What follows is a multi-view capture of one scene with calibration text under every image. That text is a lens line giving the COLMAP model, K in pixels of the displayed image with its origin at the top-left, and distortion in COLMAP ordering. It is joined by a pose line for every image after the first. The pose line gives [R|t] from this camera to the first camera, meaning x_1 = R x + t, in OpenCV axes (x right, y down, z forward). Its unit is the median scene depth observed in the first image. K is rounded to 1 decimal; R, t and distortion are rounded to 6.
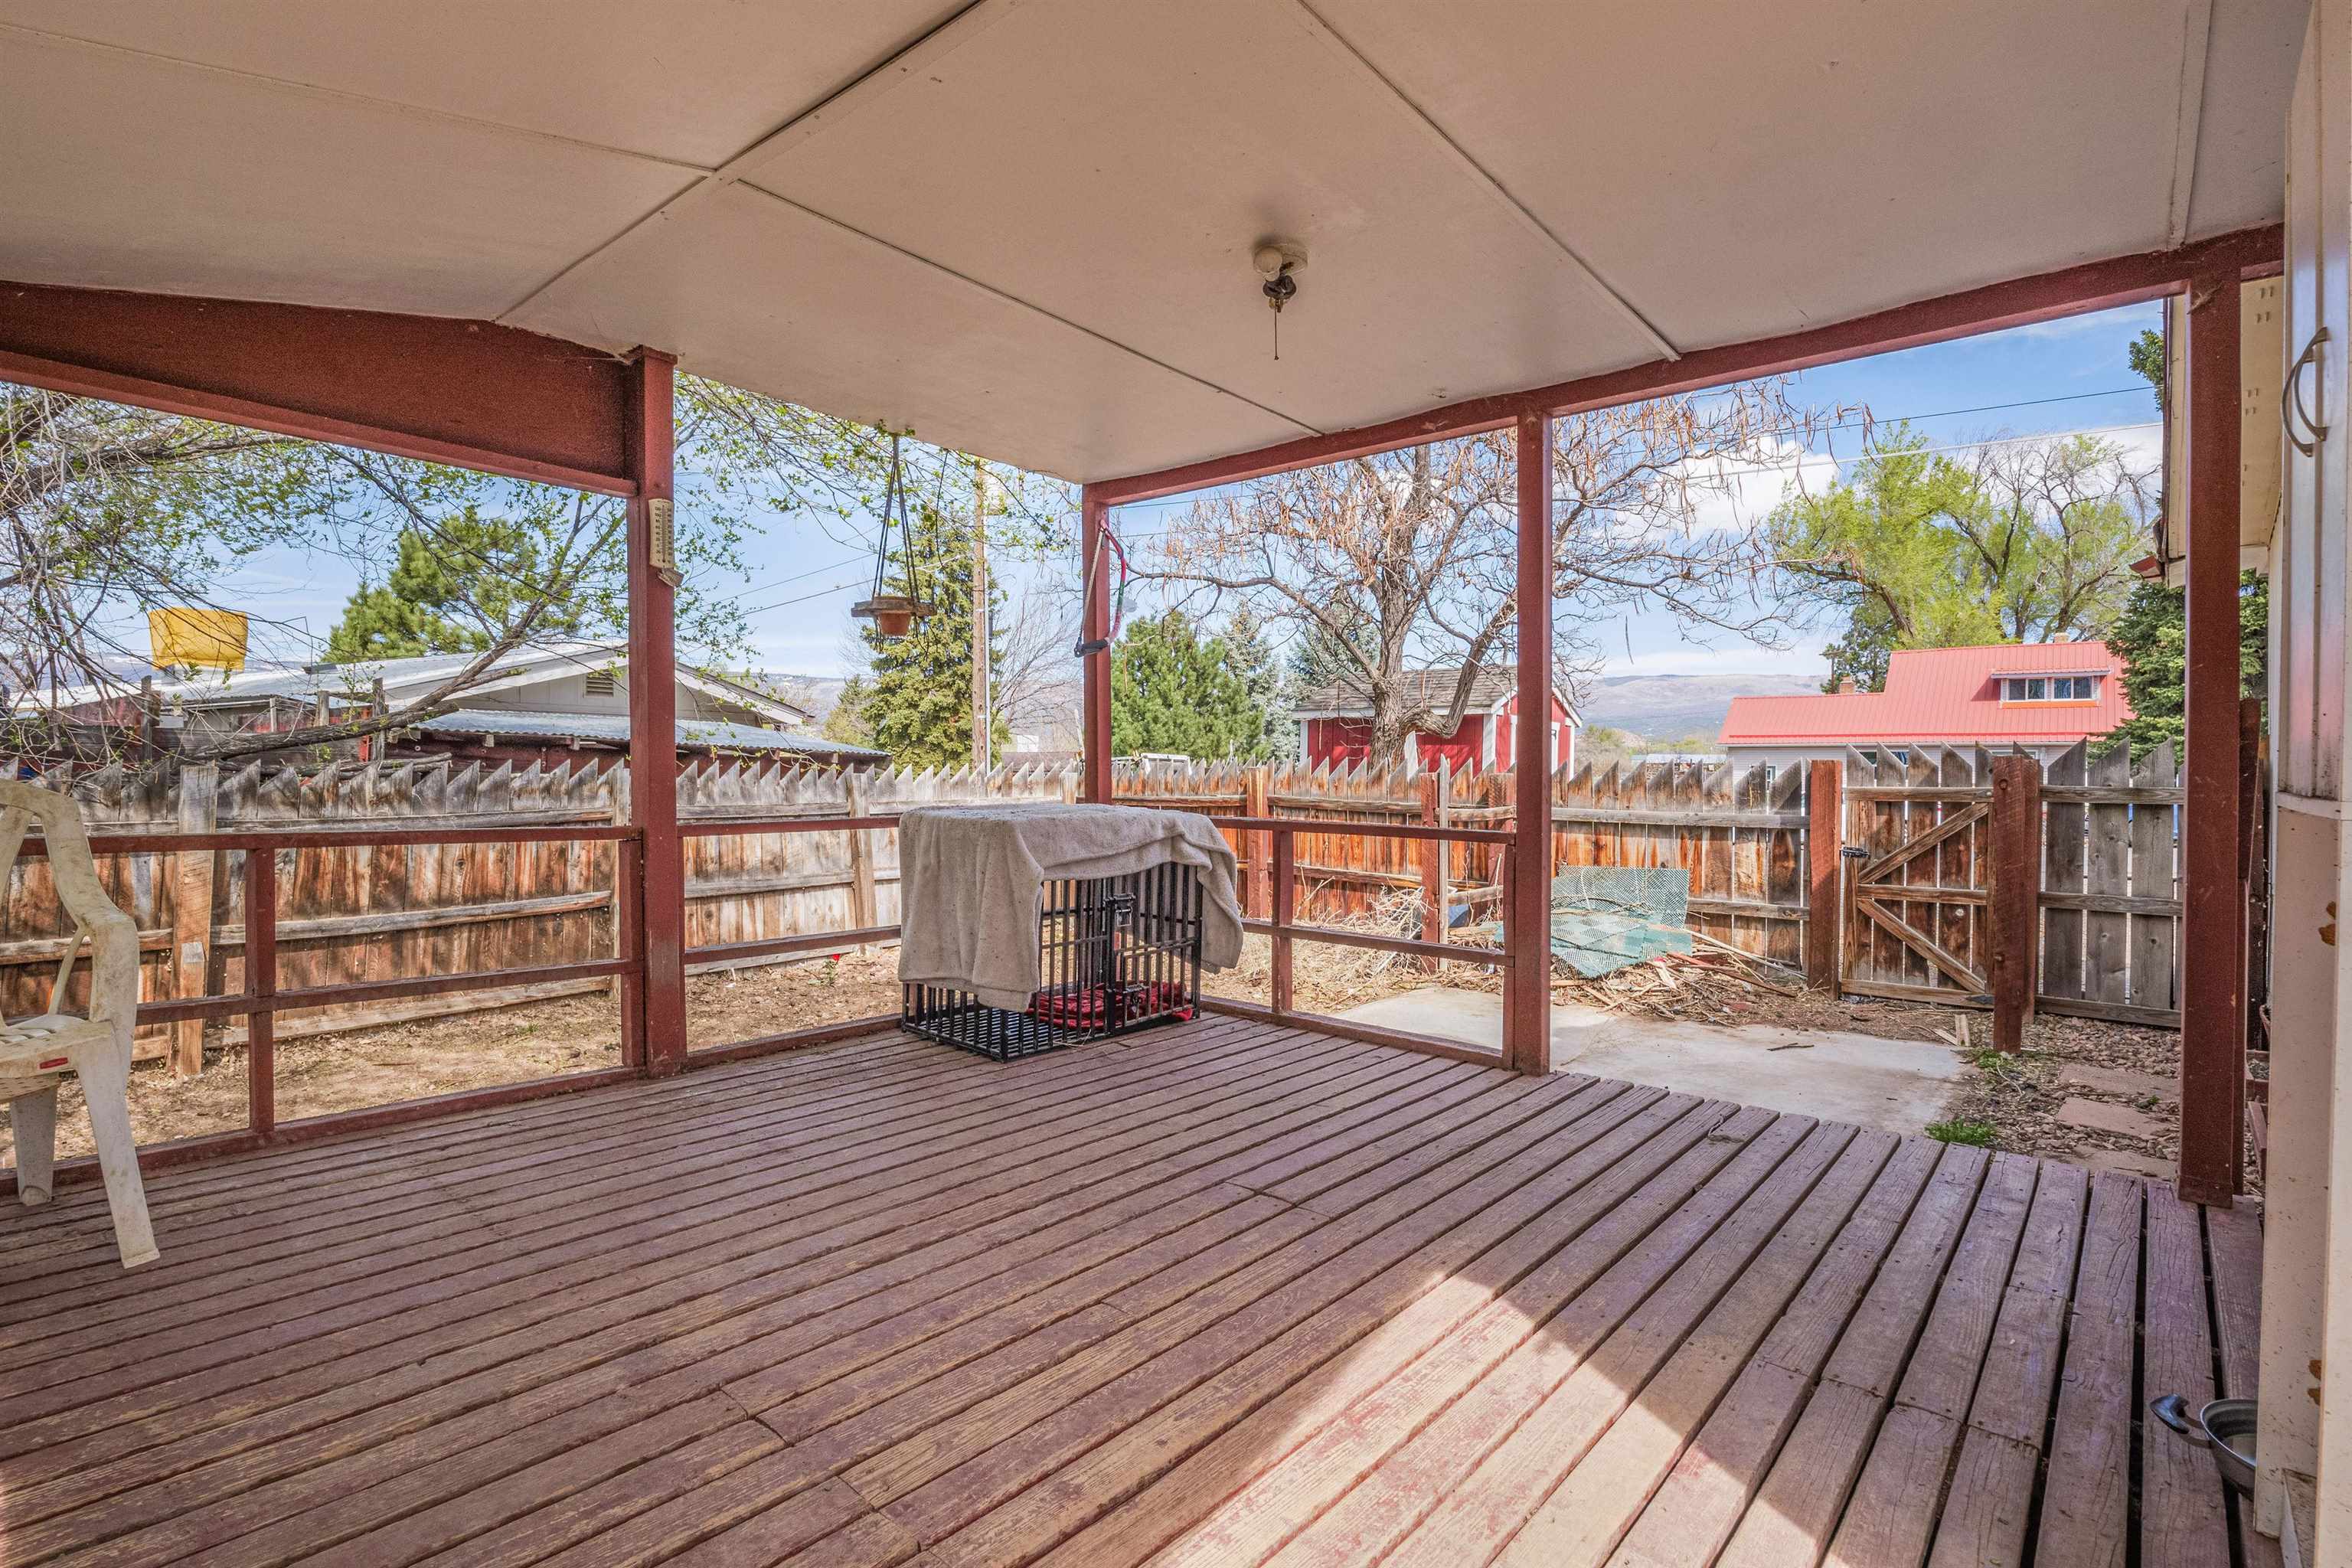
lens RADIAL K [[1149.9, 0, 1176.0], [0, 1149.9, 795.7], [0, 0, 1]] dist [-0.005815, -0.002237]
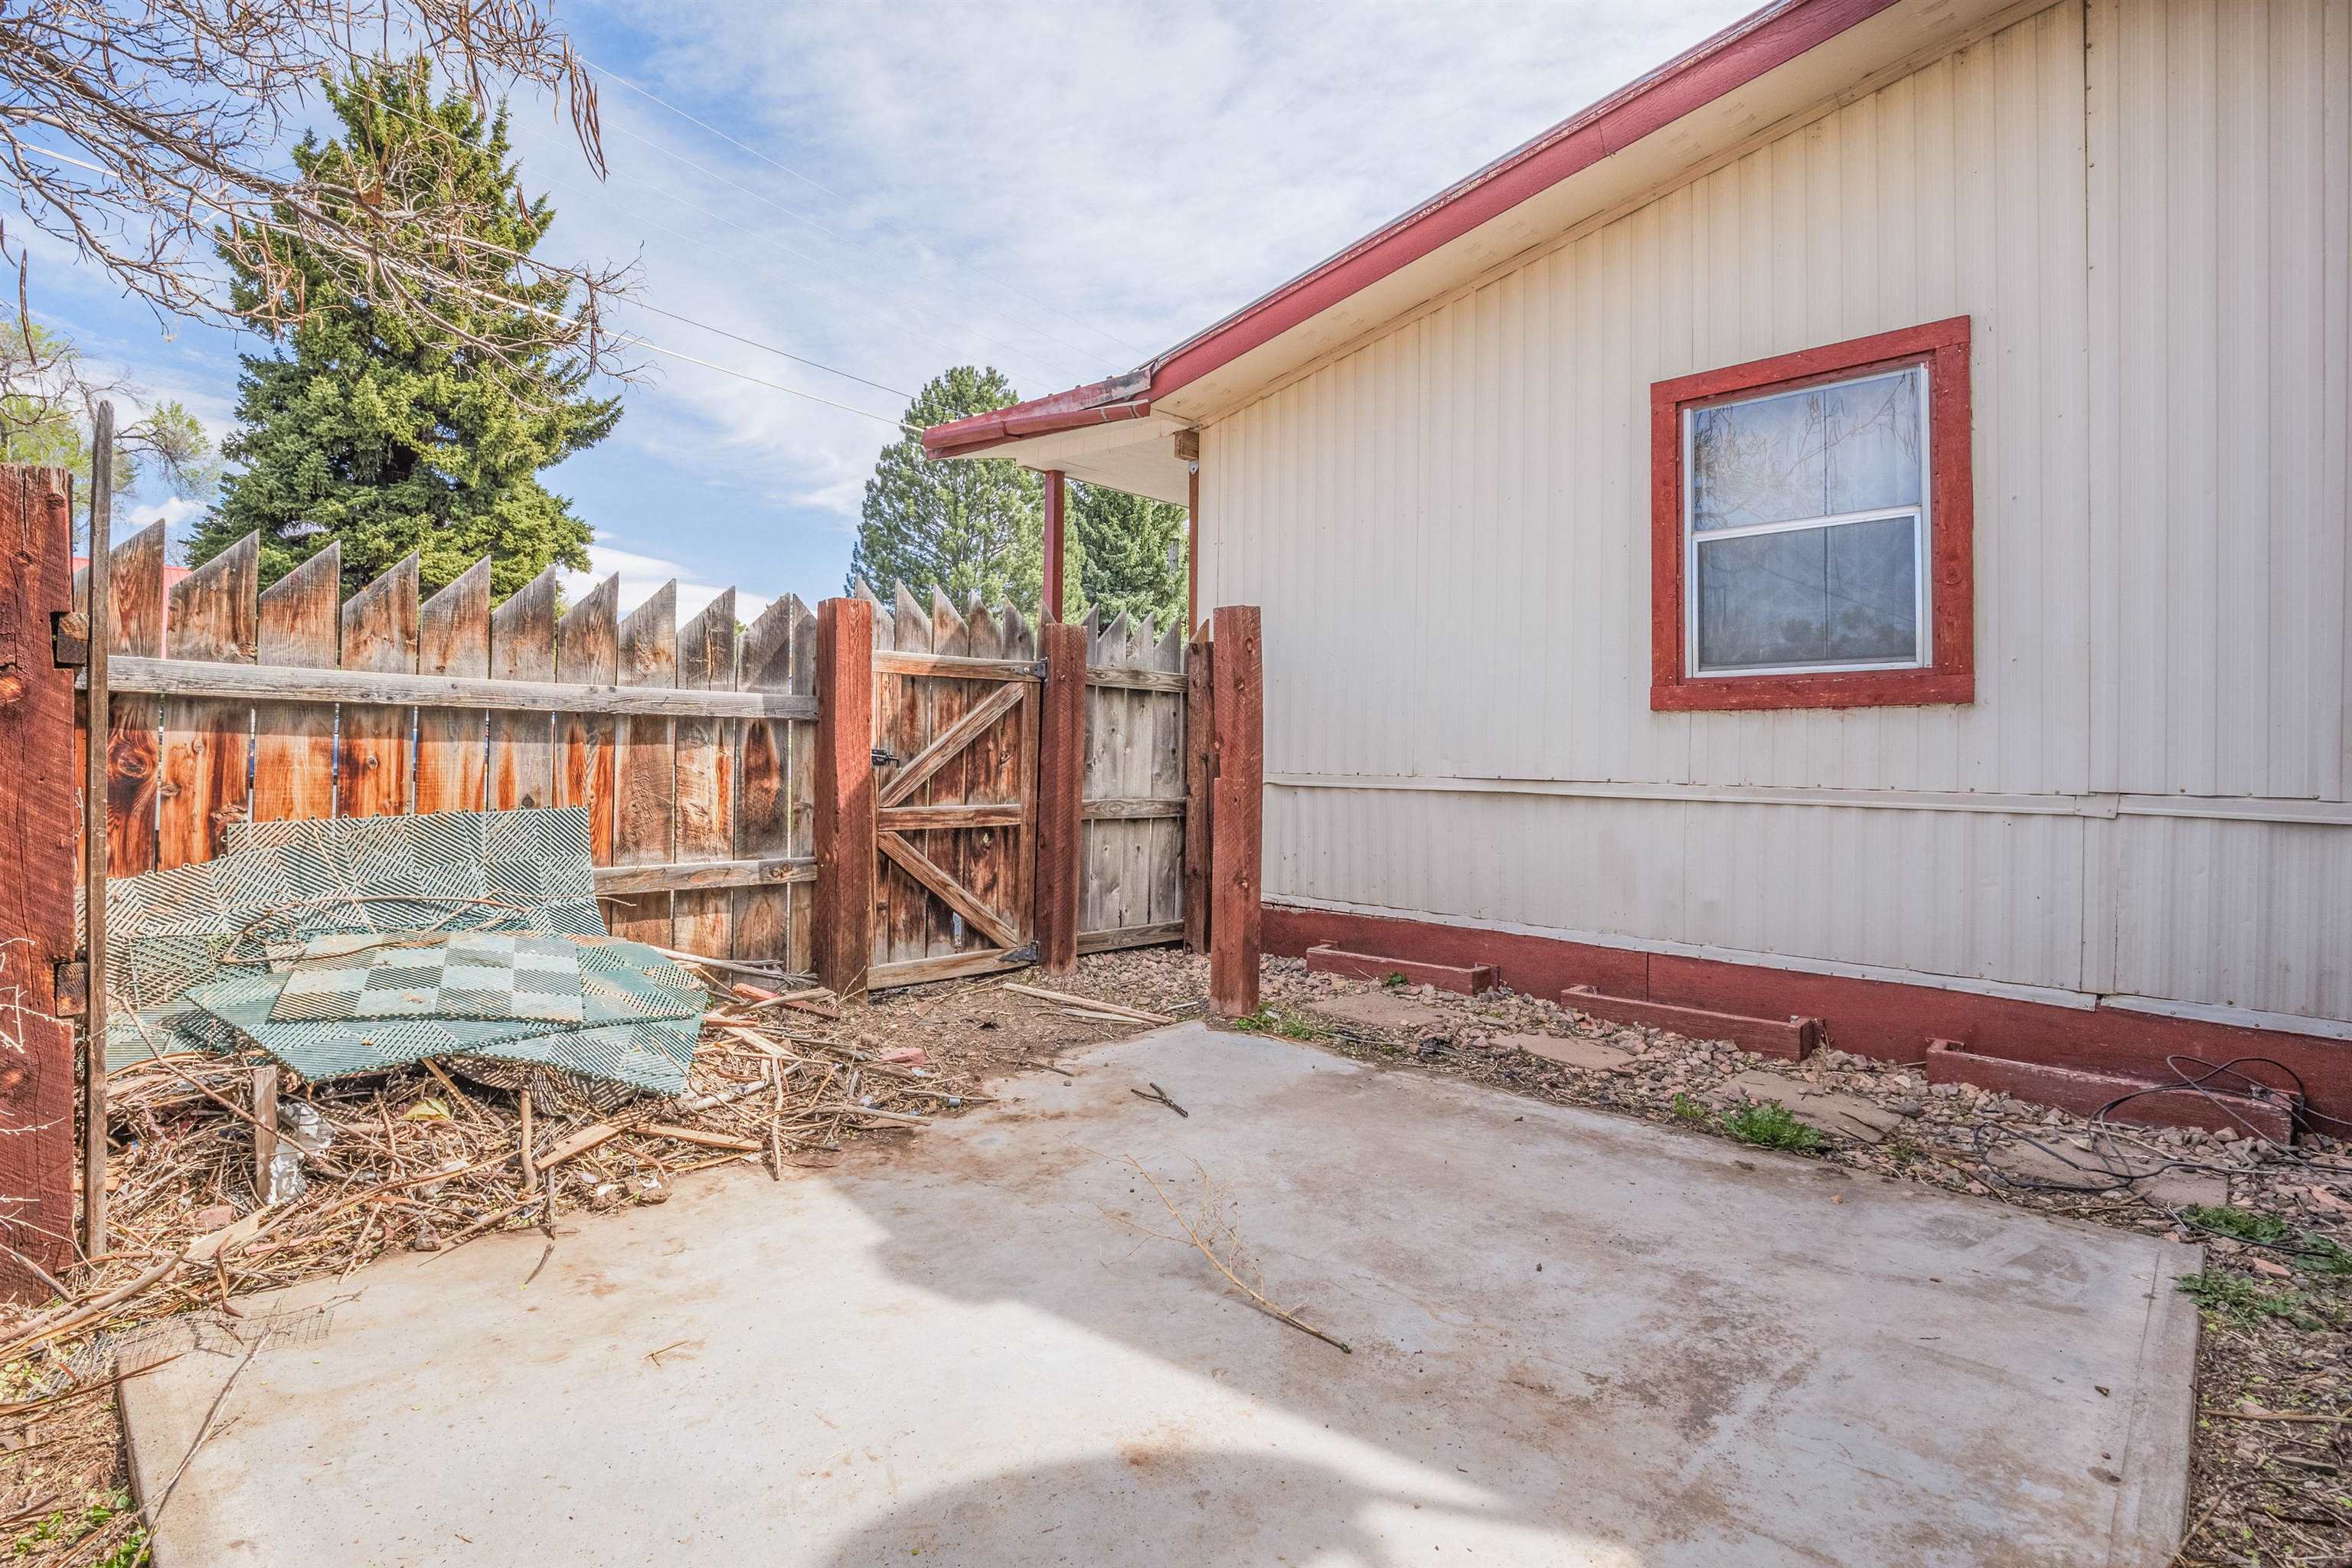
lens RADIAL K [[1149.9, 0, 1128.6], [0, 1149.9, 734.7], [0, 0, 1]] dist [-0.005815, -0.002237]
pose [[0.030915, 0.003063, 0.999517, -0.013637], [-0.006560, 0.999974, -0.002861, 0.035867], [-0.999500, -0.006468, 0.030934, 0.795816]]
